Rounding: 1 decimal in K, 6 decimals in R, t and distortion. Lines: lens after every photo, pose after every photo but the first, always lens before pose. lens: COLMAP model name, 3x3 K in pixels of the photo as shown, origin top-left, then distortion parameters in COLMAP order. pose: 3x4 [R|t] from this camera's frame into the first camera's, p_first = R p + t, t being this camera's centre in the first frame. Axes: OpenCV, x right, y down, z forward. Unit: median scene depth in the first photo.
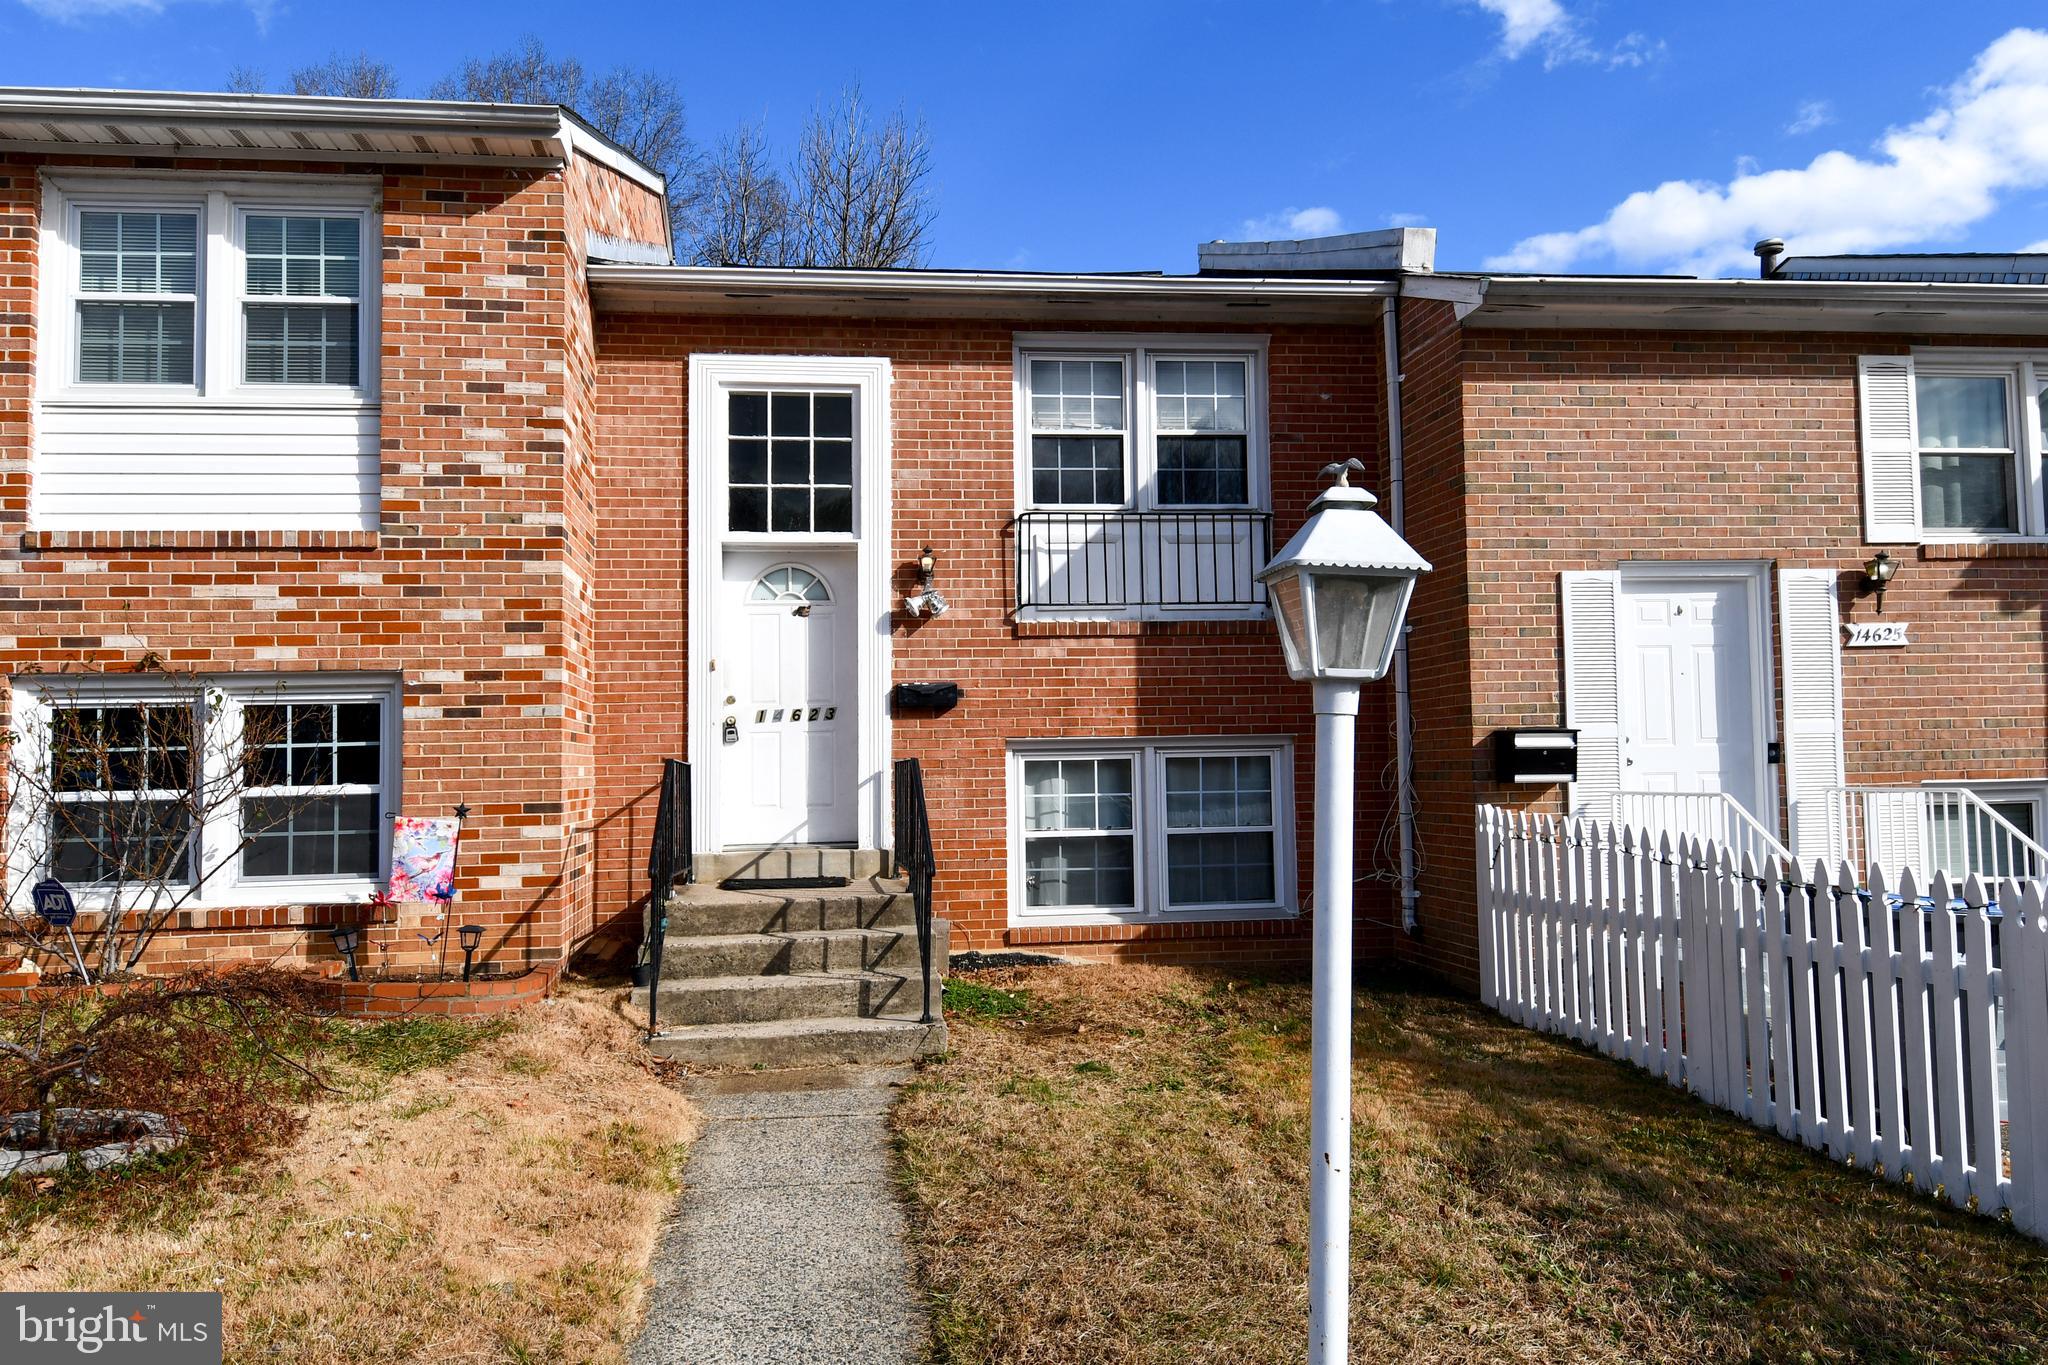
lens RADIAL K [[1262.0, 0, 1024.0], [0, 1262.0, 682.5], [0, 0, 1]] dist [0.057266, -0.038445]
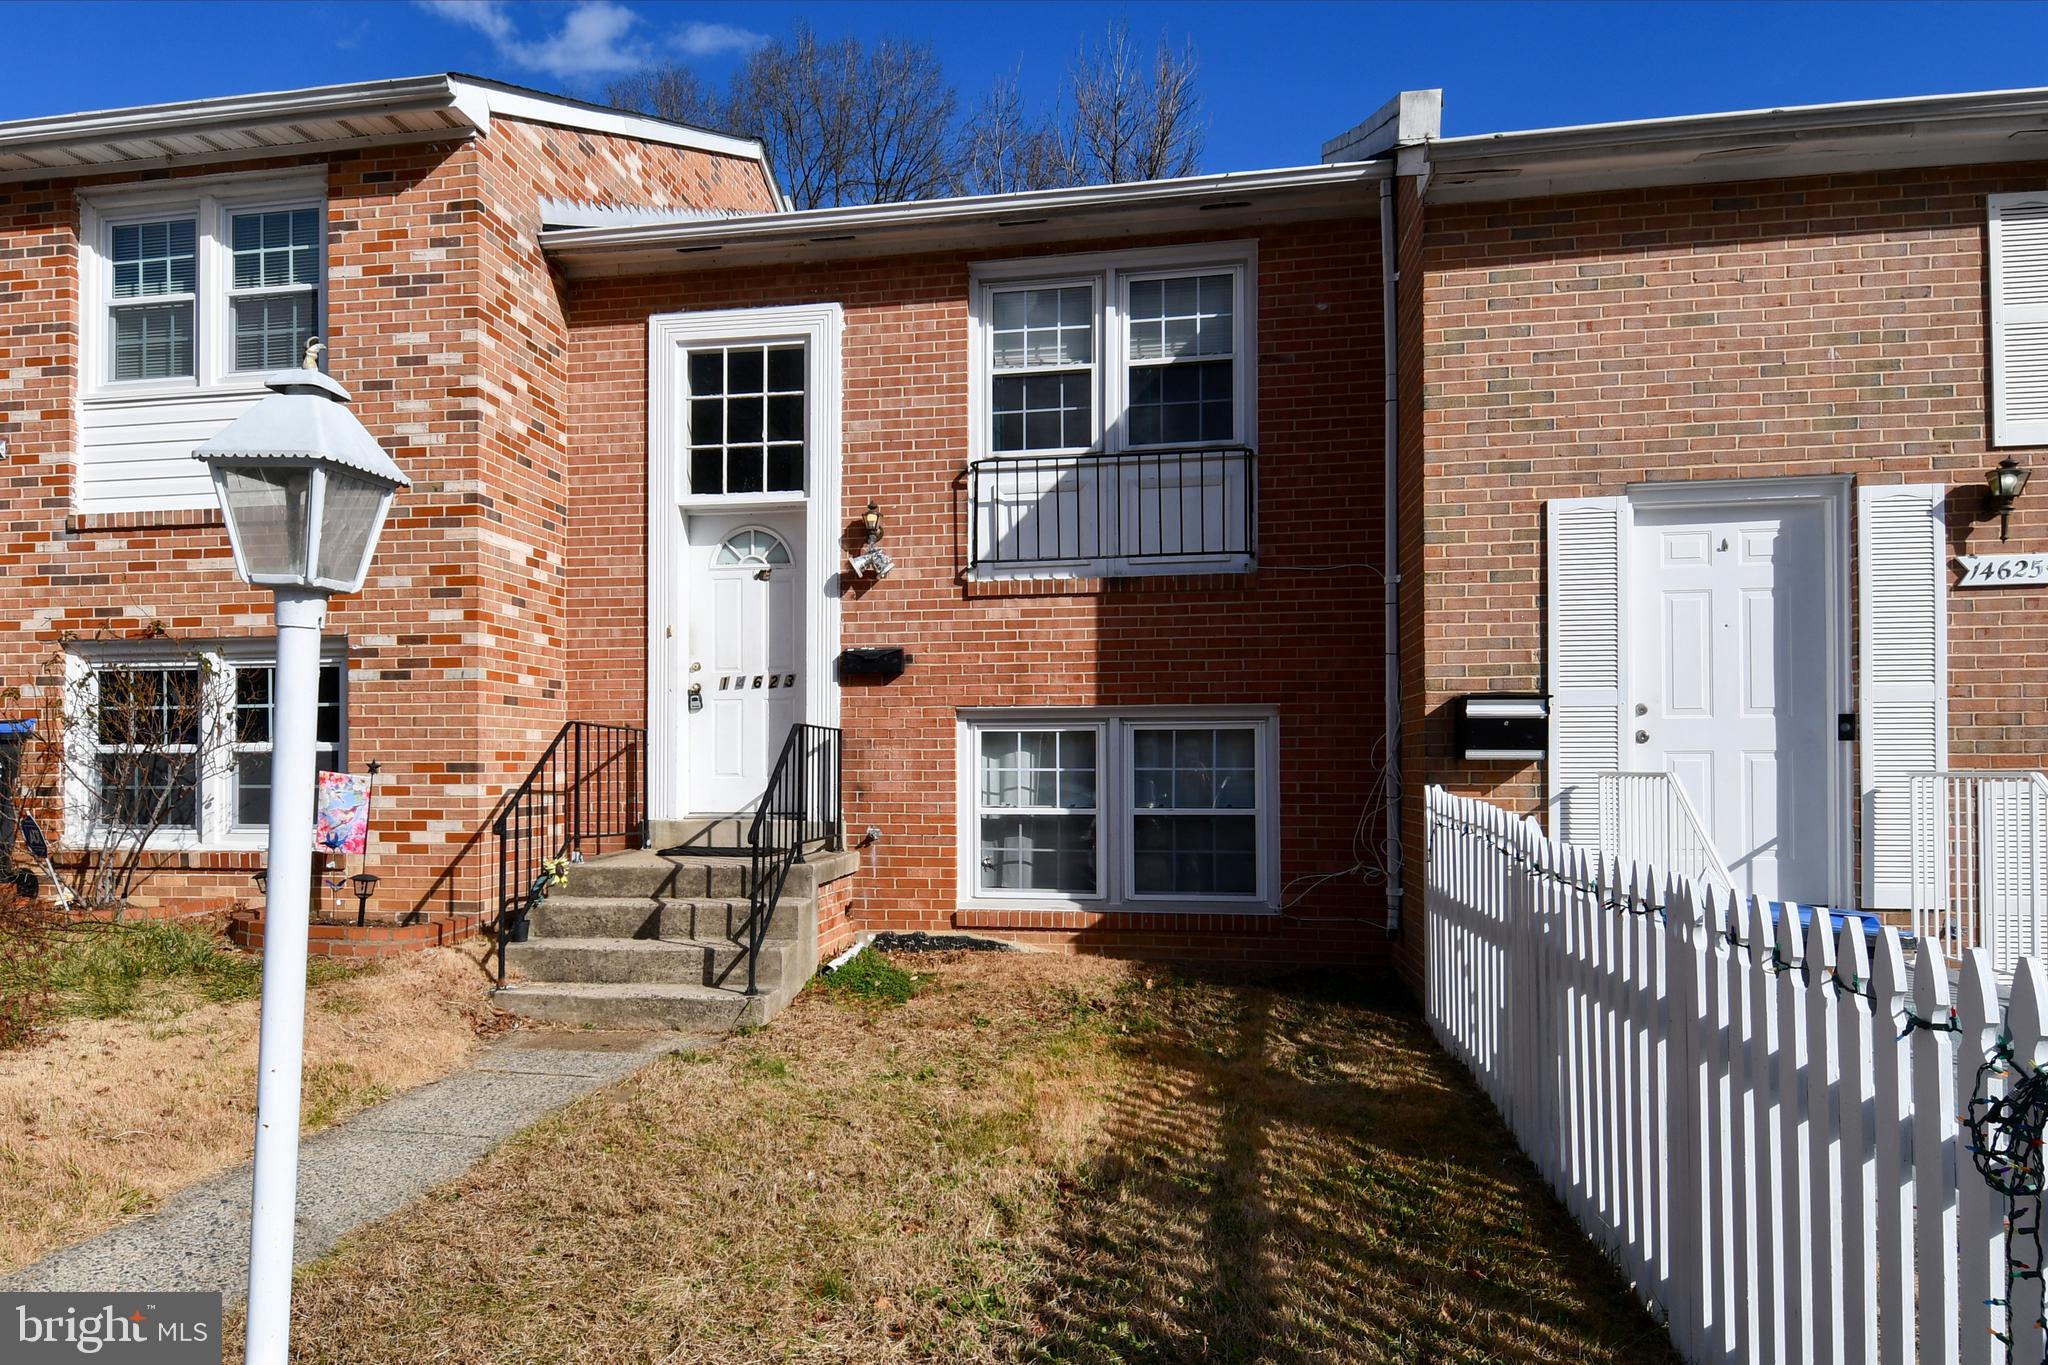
lens RADIAL K [[1329.4, 0, 914.3], [0, 1329.4, 715.0], [0, 0, 1]] dist [0.060666, -0.053316]
pose [[0.958243, 0.008362, -0.285832, 0.280132], [0.002371, 0.999306, 0.037184, 0.016190], [0.285945, -0.036309, 0.957558, 0.063222]]
